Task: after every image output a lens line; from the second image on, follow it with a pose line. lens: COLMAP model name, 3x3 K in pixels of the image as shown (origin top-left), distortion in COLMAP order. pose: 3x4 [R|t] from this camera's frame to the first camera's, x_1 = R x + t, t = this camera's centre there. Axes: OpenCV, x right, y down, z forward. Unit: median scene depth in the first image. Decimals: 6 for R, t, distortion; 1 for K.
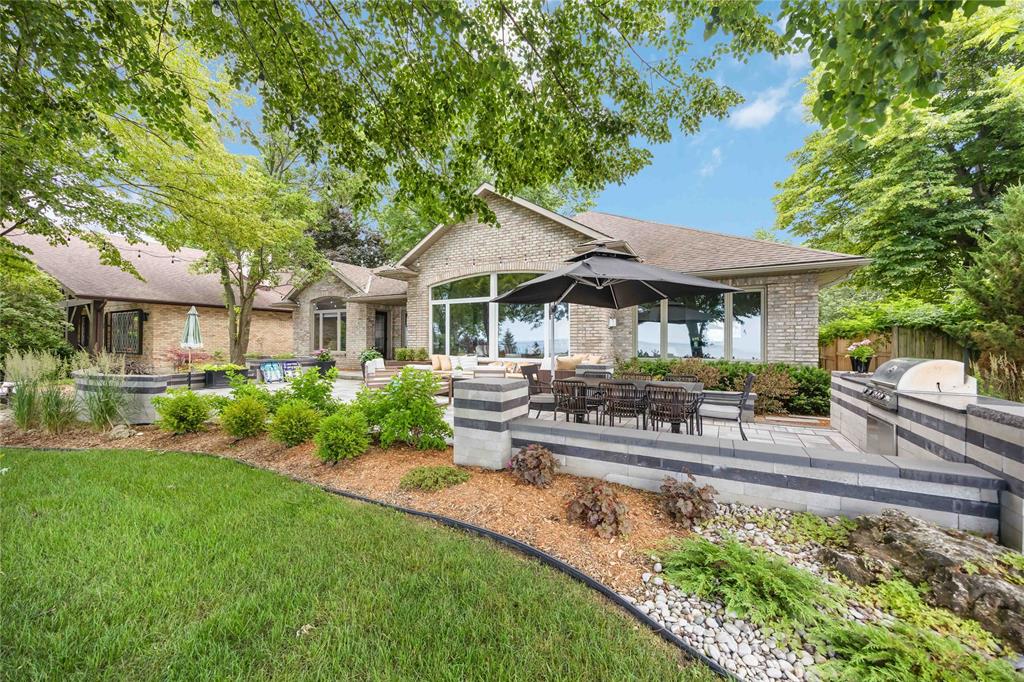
lens RADIAL K [[389.5, 0, 512.0], [0, 389.5, 341.0], [0, 0, 1]] dist [-0.001702, -0.000256]
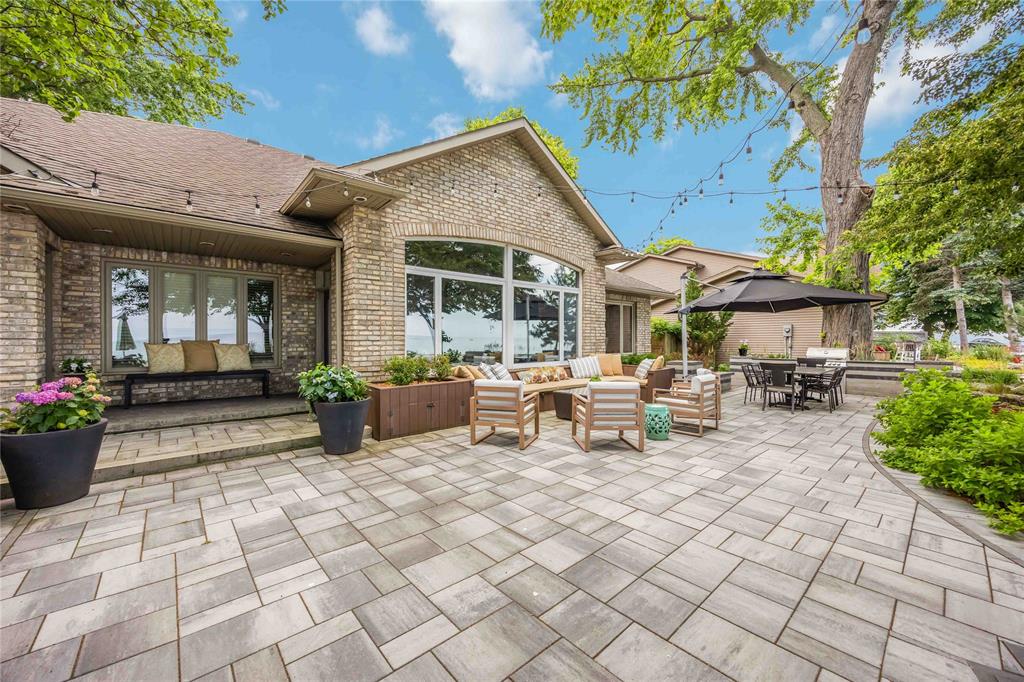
lens RADIAL K [[389.5, 0, 512.0], [0, 389.5, 341.0], [0, 0, 1]] dist [-0.001702, -0.000256]
pose [[0.339111, -0.002269, 0.940744, -0.673626], [-0.002476, 0.999991, 0.003305, -0.003555], [-0.940743, -0.003450, 0.339102, 0.705388]]
